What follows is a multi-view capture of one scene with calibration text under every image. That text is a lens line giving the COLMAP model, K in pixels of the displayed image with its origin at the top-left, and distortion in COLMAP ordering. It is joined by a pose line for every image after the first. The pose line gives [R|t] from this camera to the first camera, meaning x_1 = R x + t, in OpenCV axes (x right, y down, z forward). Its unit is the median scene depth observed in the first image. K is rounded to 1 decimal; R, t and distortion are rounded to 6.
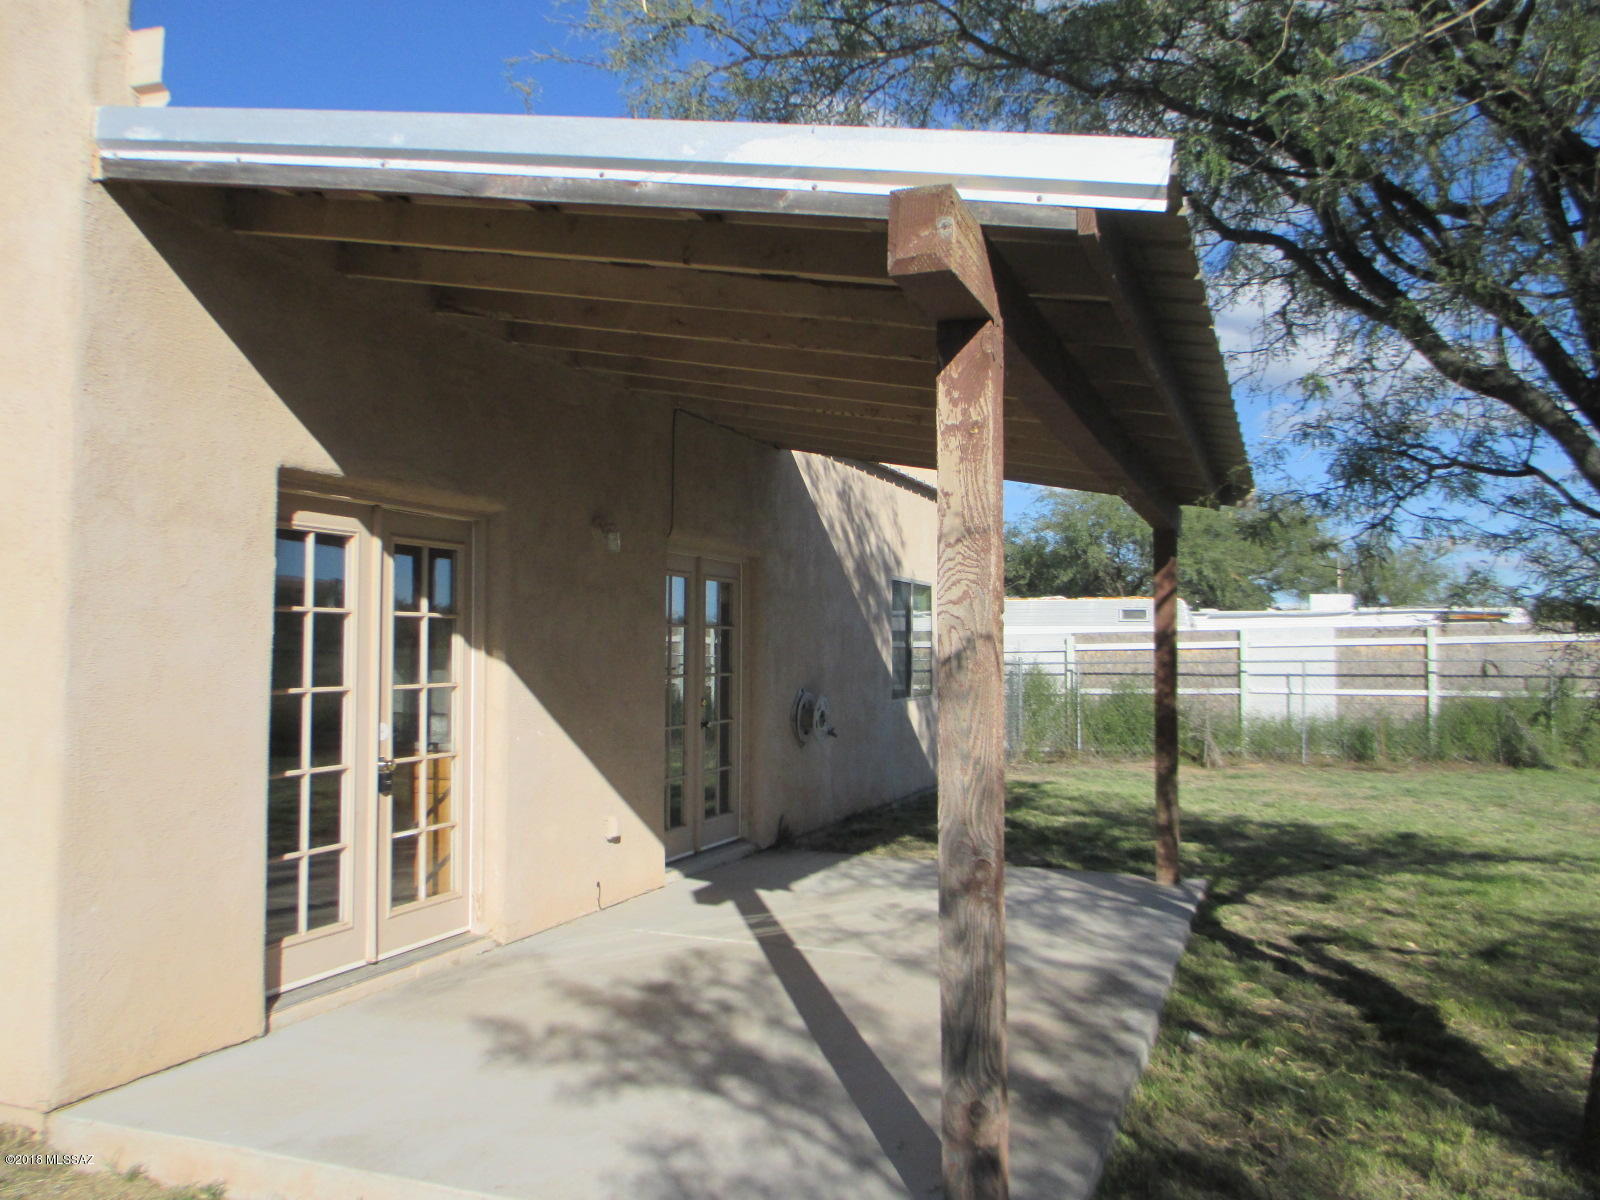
lens RADIAL K [[1330.3, 0, 774.8], [0, 1330.3, 576.4], [0, 0, 1]] dist [-0.020753, -0.006025]
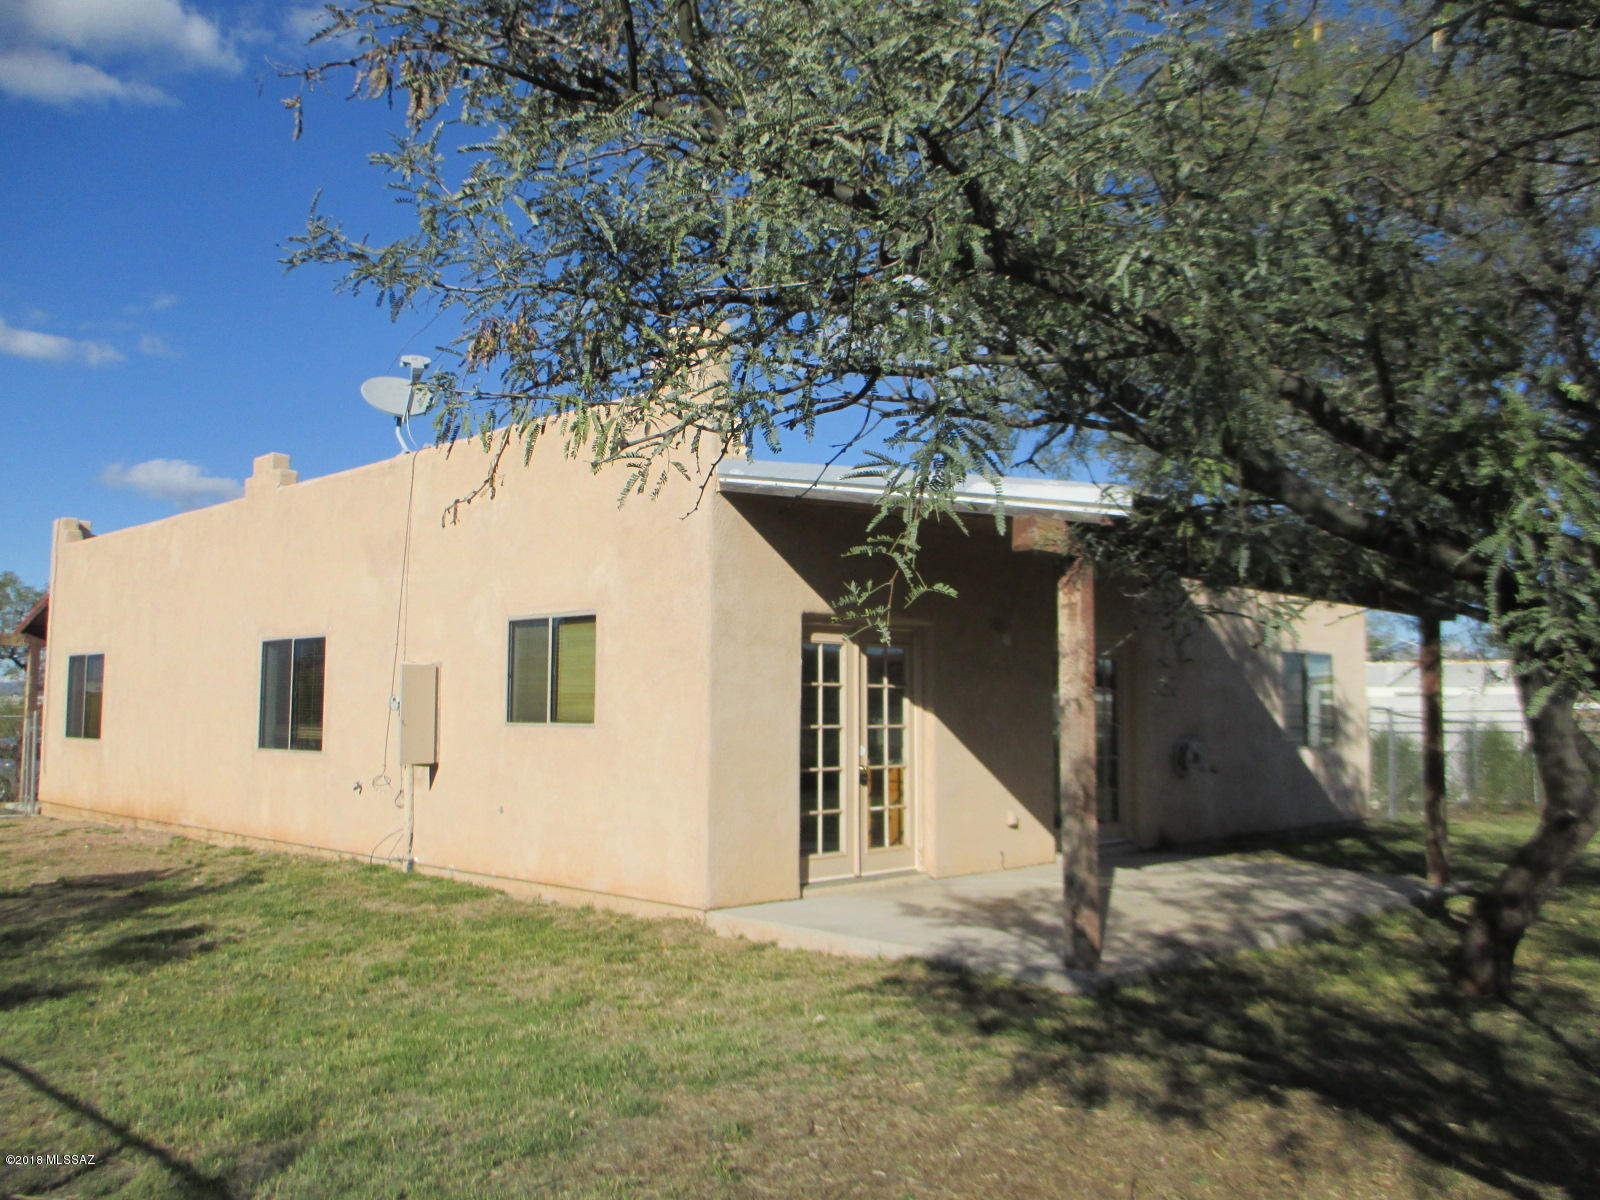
lens RADIAL K [[1330.3, 0, 799.6], [0, 1330.3, 600.1], [0, 0, 1]] dist [-0.020753, -0.006025]
pose [[0.920544, -0.030357, -0.389458, 0.361454], [0.019173, 0.999285, -0.032573, -0.033743], [0.390168, 0.022518, 0.920468, -0.757989]]
